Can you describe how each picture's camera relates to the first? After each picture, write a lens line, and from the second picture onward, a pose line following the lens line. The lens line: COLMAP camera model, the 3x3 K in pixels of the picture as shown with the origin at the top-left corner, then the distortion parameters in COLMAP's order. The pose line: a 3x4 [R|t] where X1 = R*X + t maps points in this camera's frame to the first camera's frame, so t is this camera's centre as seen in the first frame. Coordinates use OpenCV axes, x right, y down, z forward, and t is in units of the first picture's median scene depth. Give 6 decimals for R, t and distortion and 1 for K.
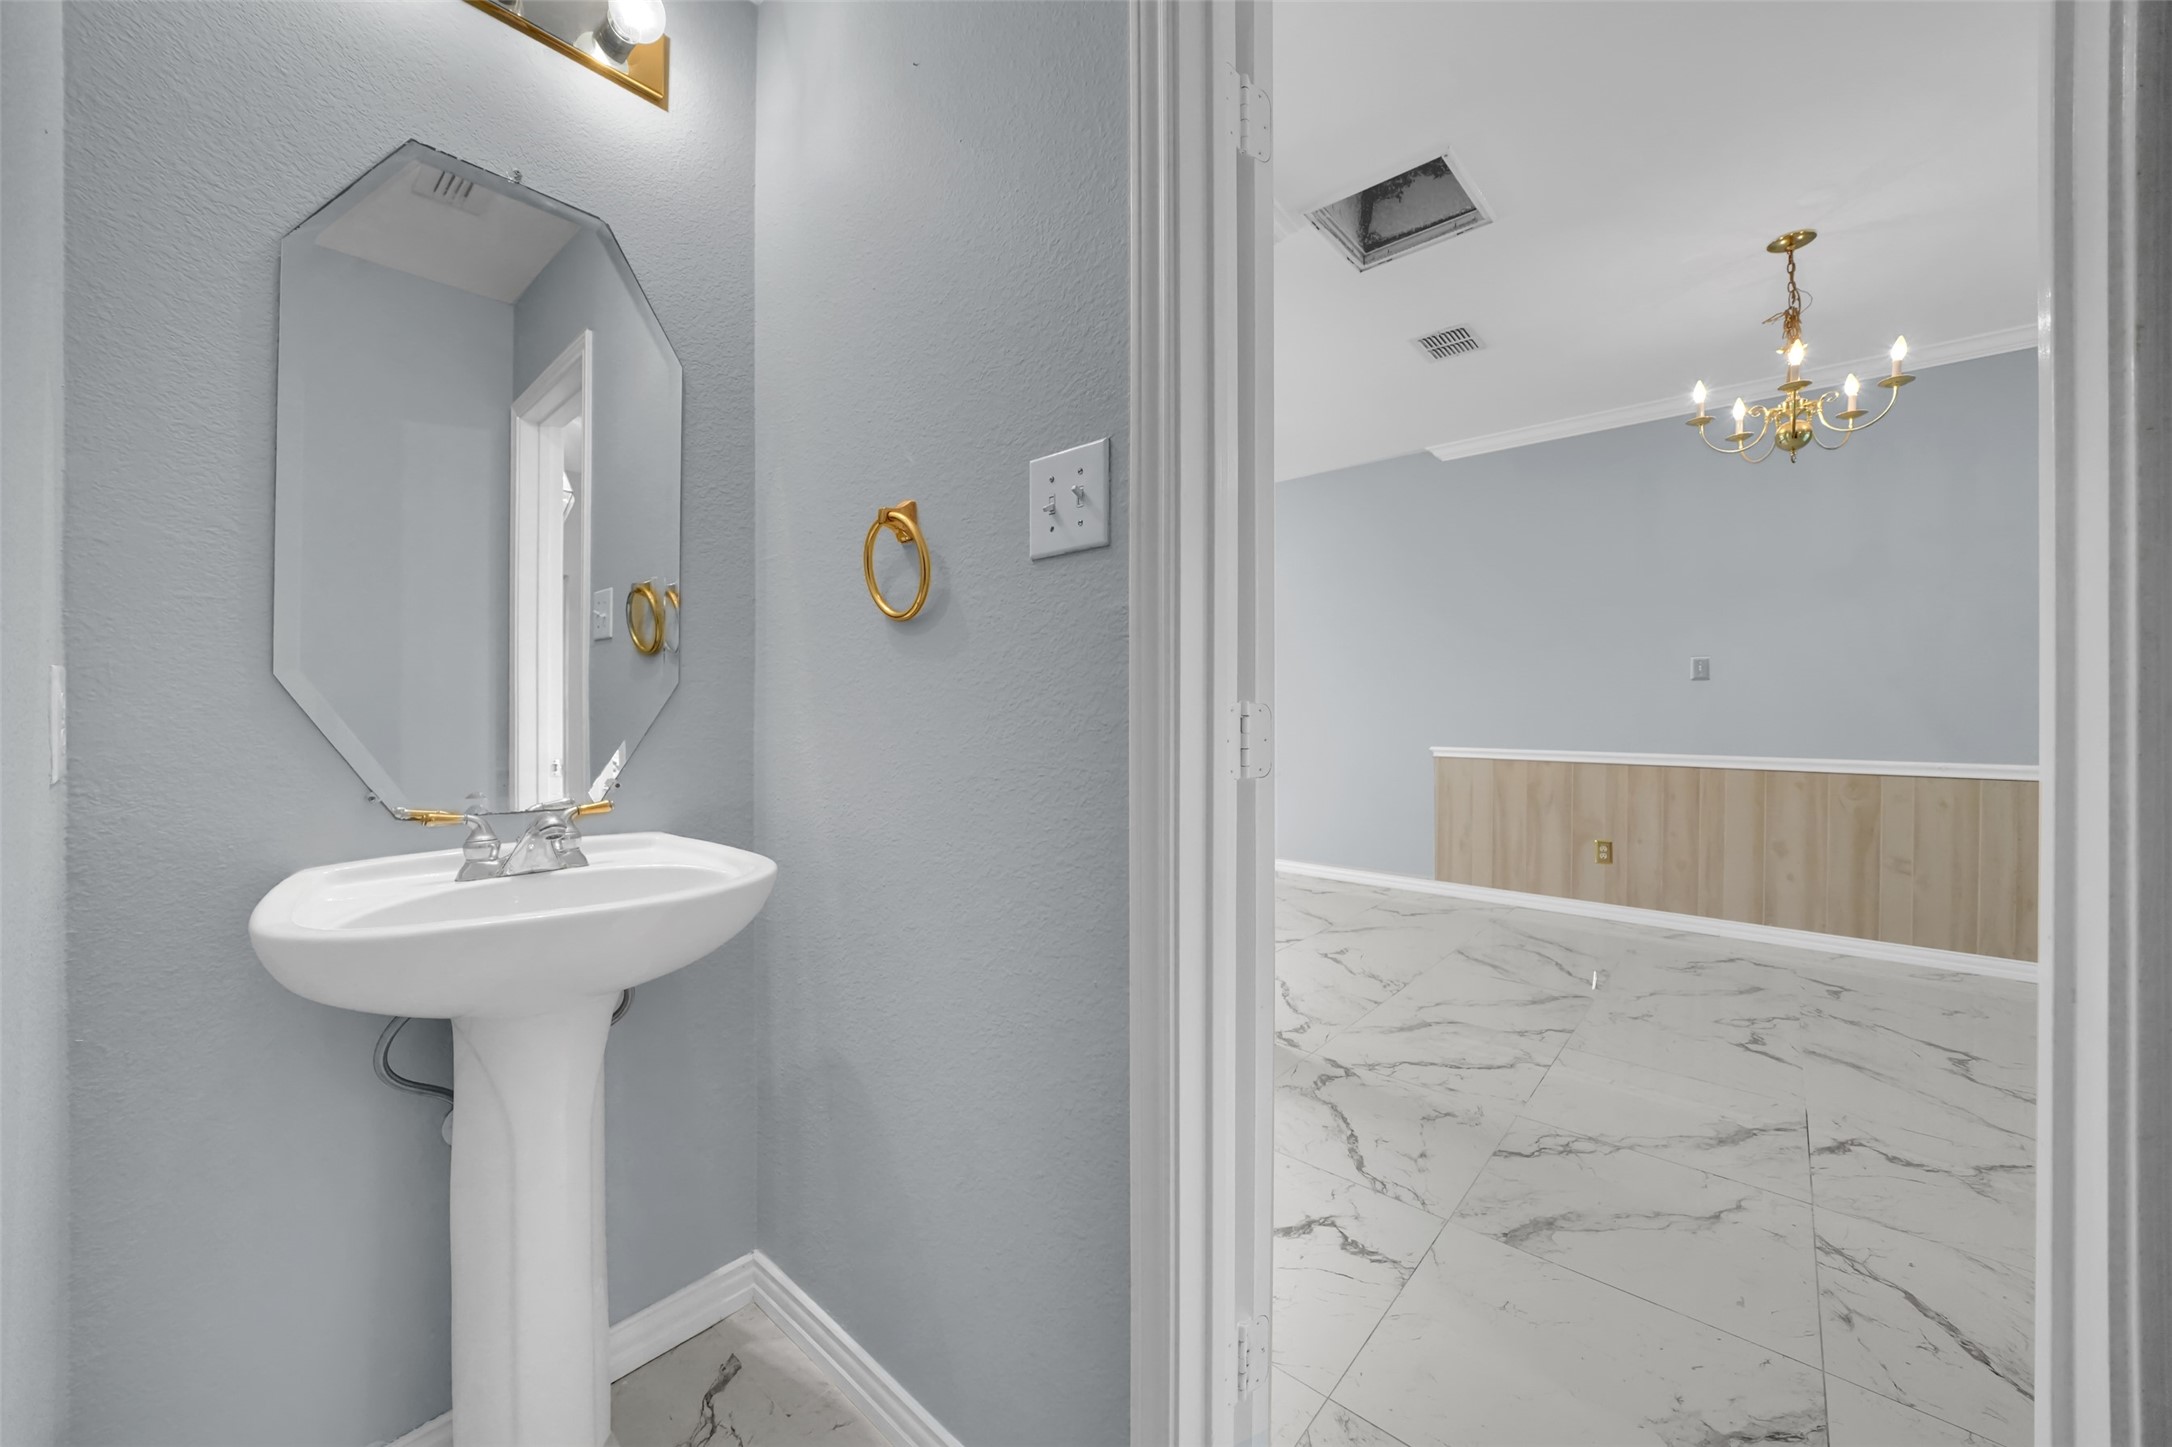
lens RADIAL K [[793.4, 0, 1096.5], [0, 793.4, 710.6], [0, 0, 1]] dist [-0.011344, 0.000539]
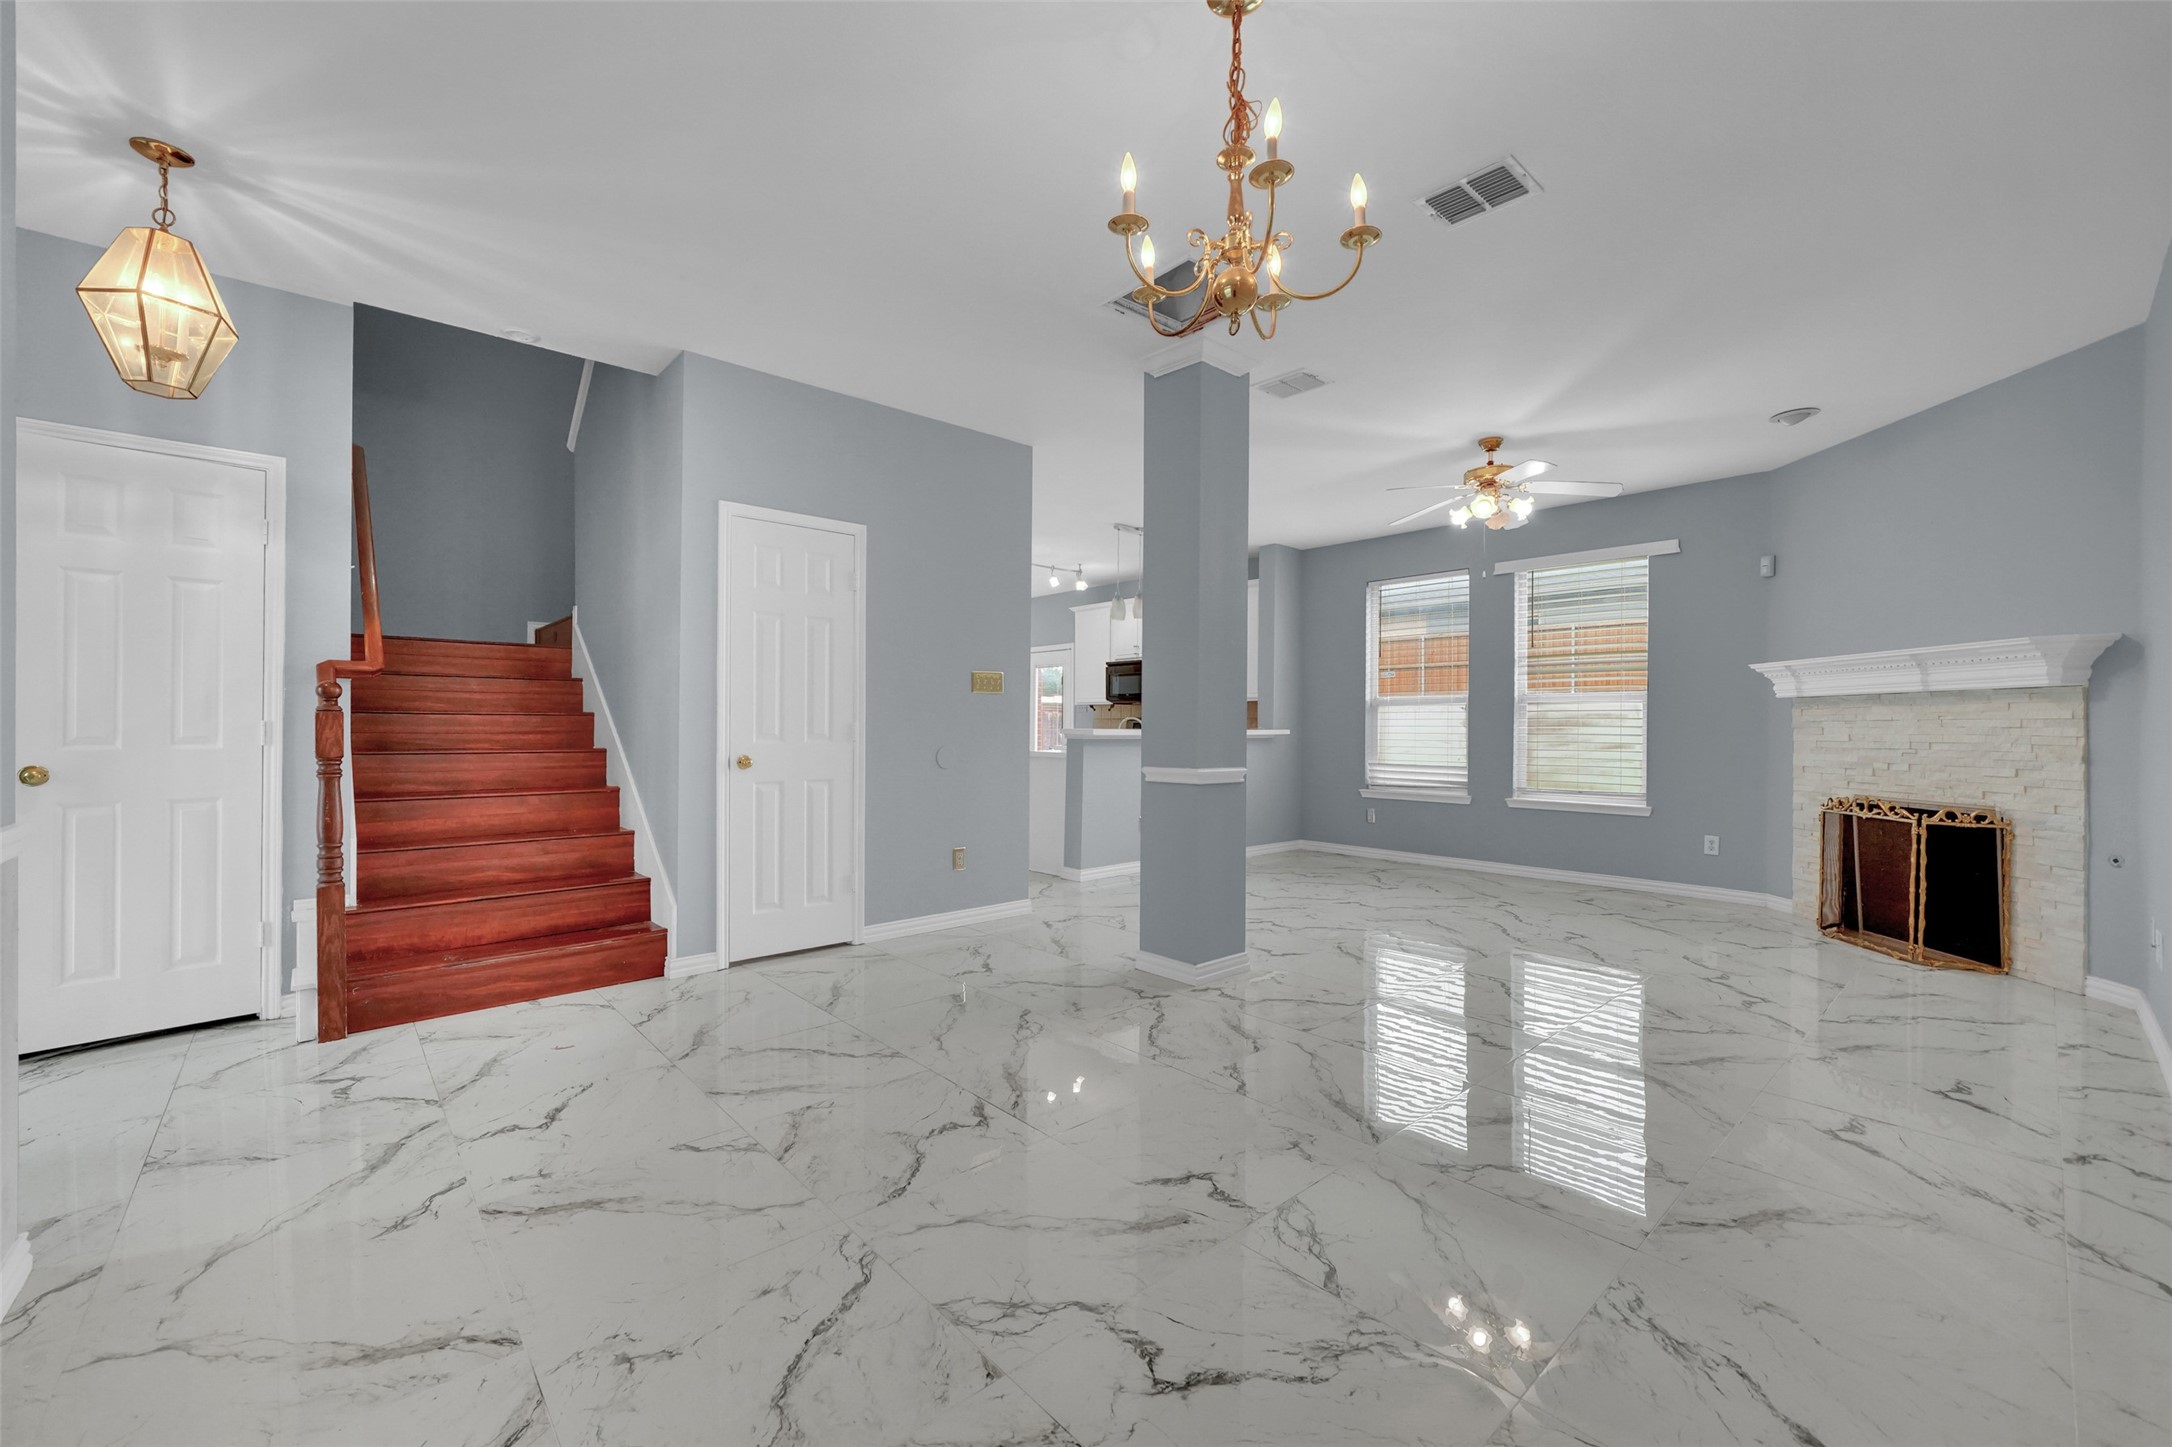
lens RADIAL K [[871.0, 0, 1058.5], [0, 871.0, 724.4], [0, 0, 1]] dist [-0.005491, 0.001110]
pose [[-0.145766, -0.008094, -0.989286, 1.207484], [-0.000490, 0.999967, -0.008110, 0.007536], [0.989319, -0.000697, -0.145765, 0.720550]]
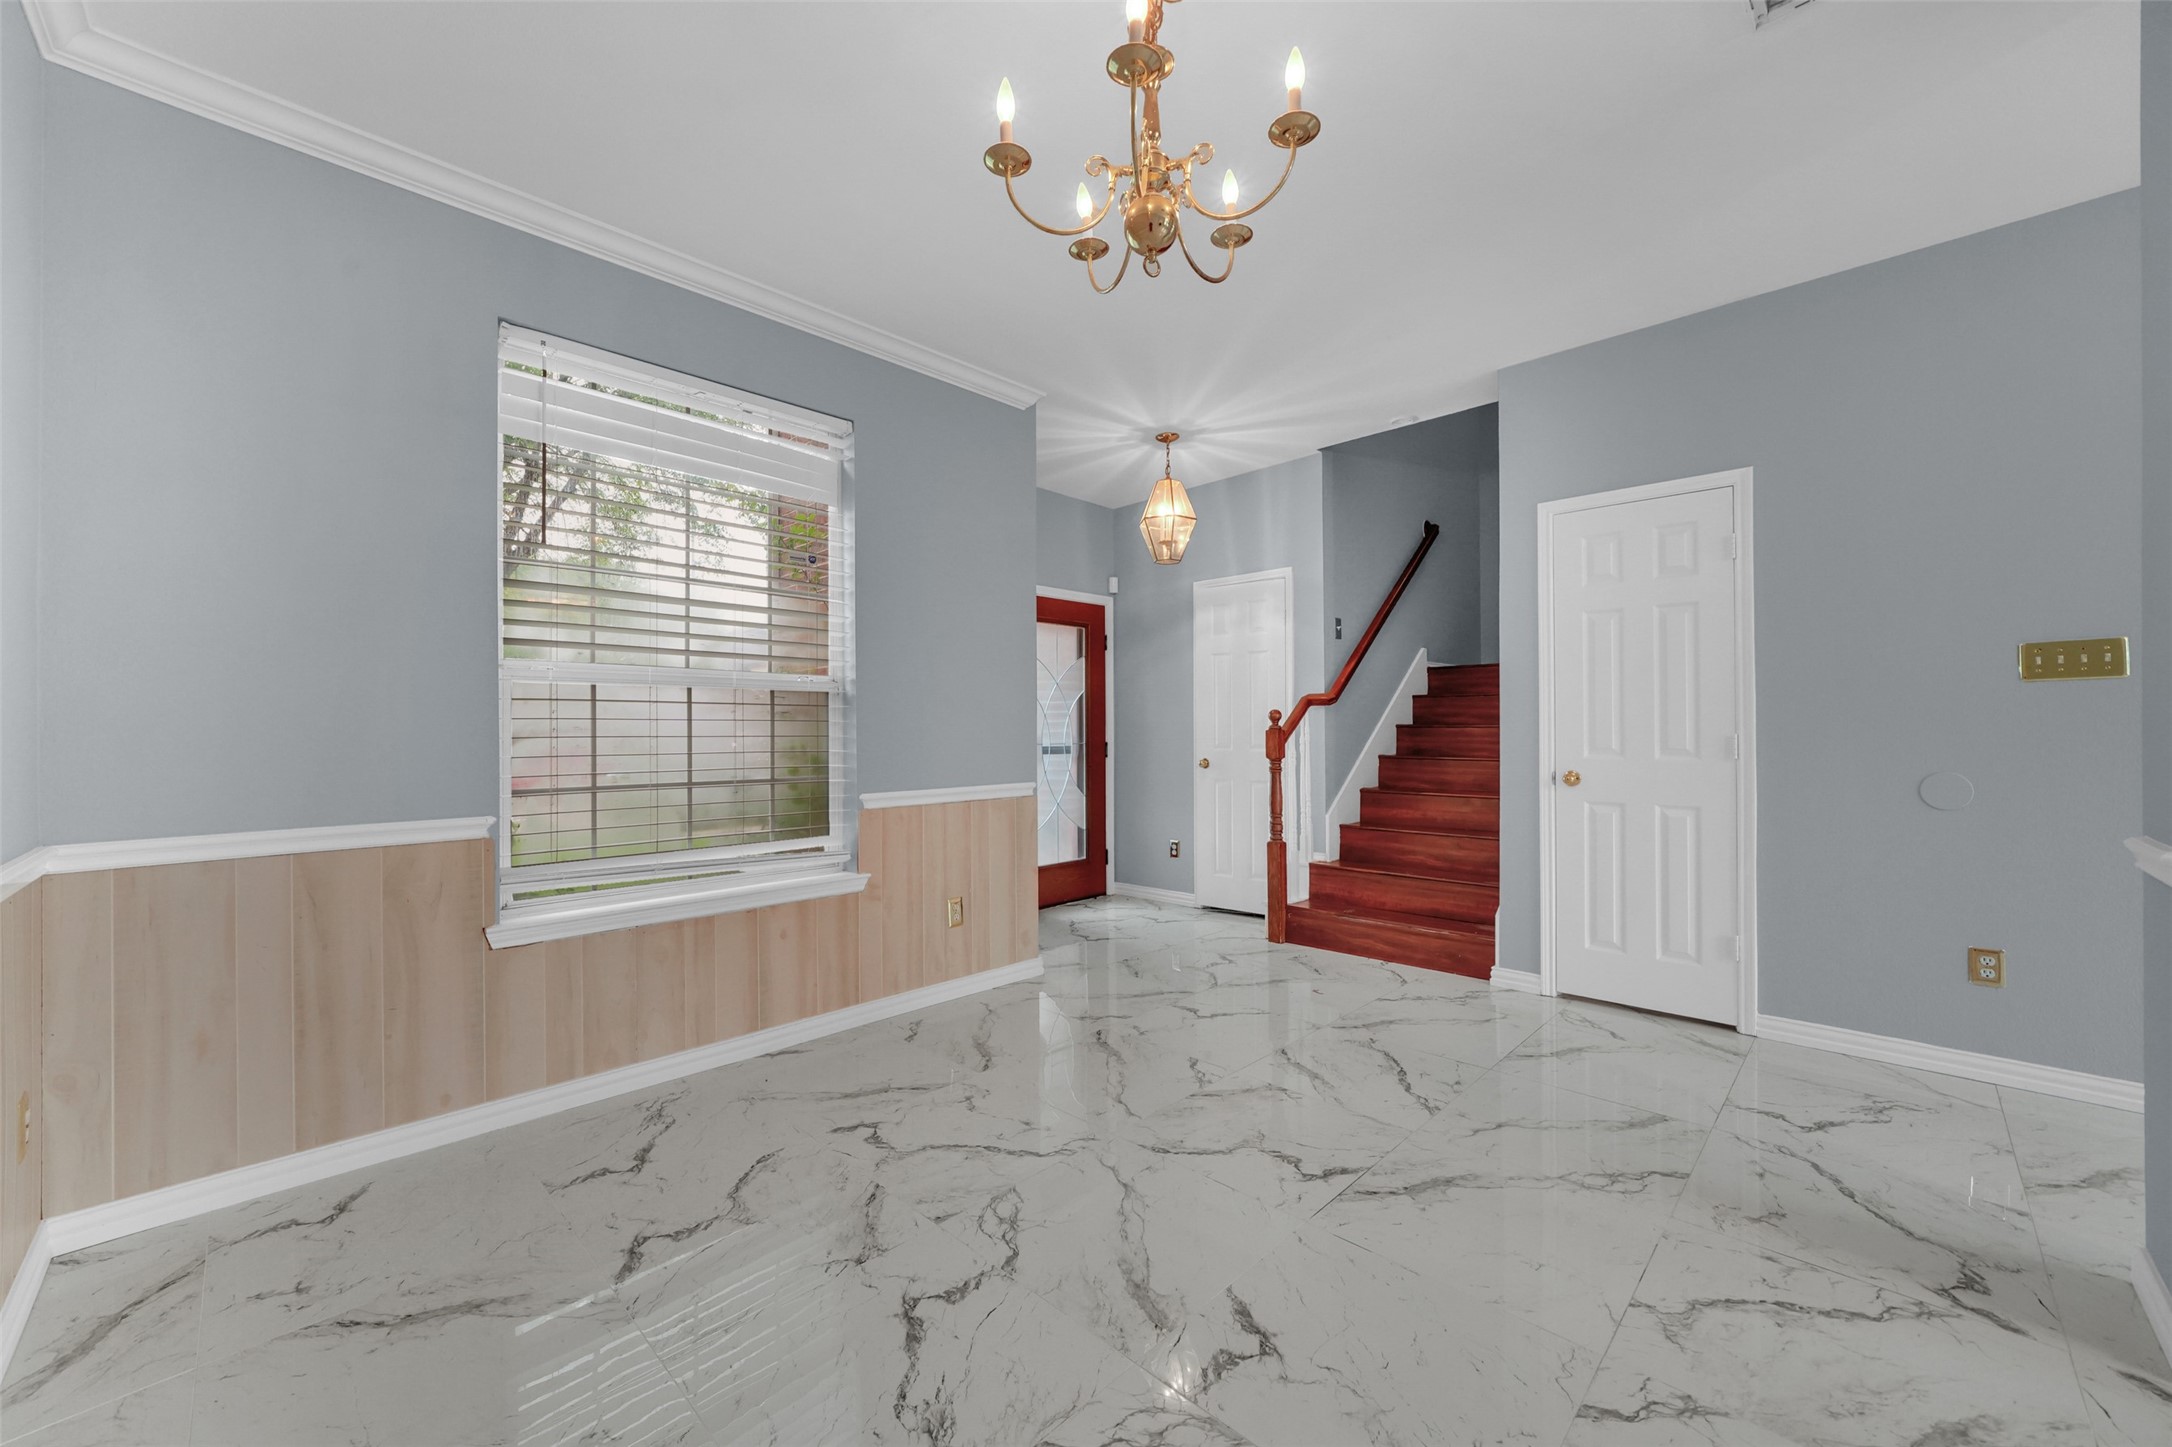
lens RADIAL K [[837.6, 0, 1091.4], [0, 837.6, 714.9], [0, 0, 1]] dist [-0.000936, 0.001020]
pose [[-0.998091, 0.000248, 0.061763, 0.665141], [-0.001090, 0.999765, -0.021628, -0.005645], [-0.061754, -0.021654, -0.997856, 1.178775]]
